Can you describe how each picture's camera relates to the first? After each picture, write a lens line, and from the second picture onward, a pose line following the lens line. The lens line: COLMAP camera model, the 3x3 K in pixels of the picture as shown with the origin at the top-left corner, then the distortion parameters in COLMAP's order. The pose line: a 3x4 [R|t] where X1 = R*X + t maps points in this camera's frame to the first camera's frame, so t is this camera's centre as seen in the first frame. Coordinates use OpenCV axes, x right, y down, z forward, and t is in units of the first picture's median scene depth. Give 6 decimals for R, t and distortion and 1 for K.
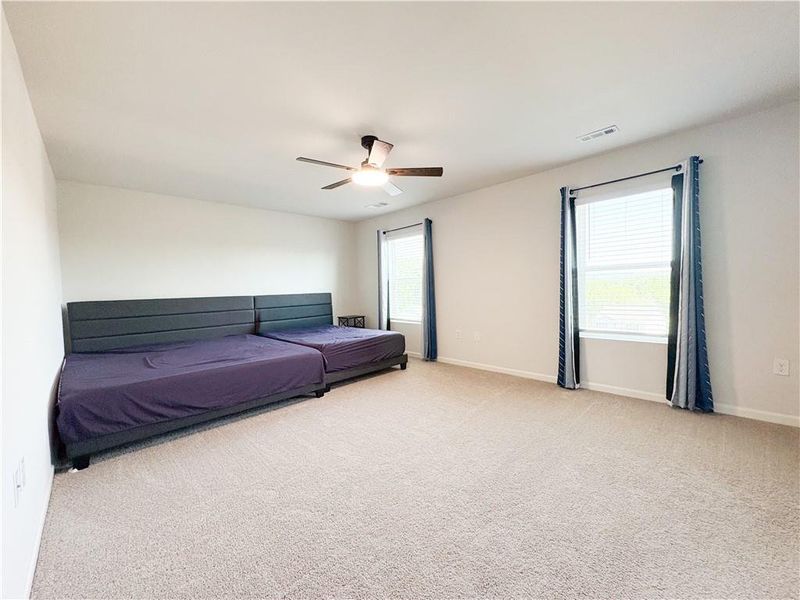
lens RADIAL K [[339.6, 0, 395.9], [0, 339.6, 301.0], [0, 0, 1]] dist [0.002376, -0.000216]
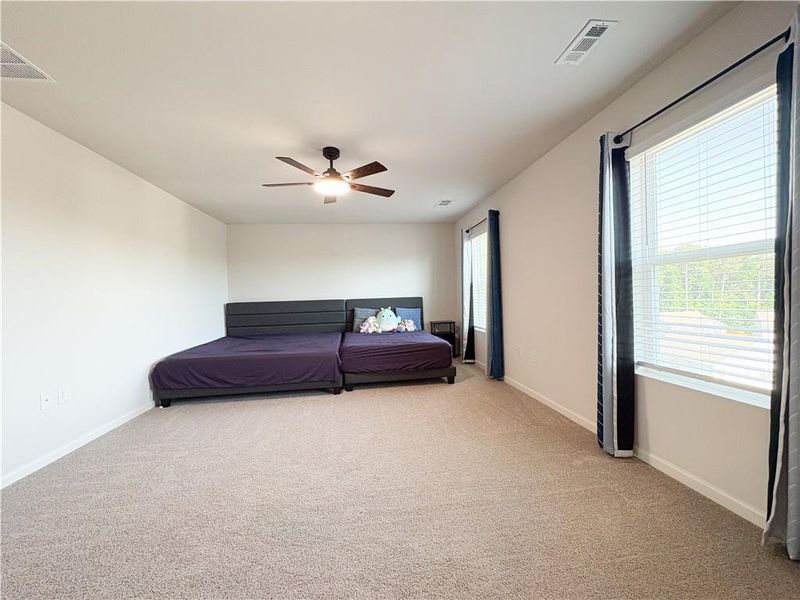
lens RADIAL K [[339.6, 0, 395.9], [0, 339.6, 301.0], [0, 0, 1]] dist [0.002376, -0.000216]
pose [[0.783580, 0.013140, -0.621152, 0.581916], [-0.015343, 0.999881, 0.001797, -0.019376], [0.621102, 0.008122, 0.783688, 0.257887]]
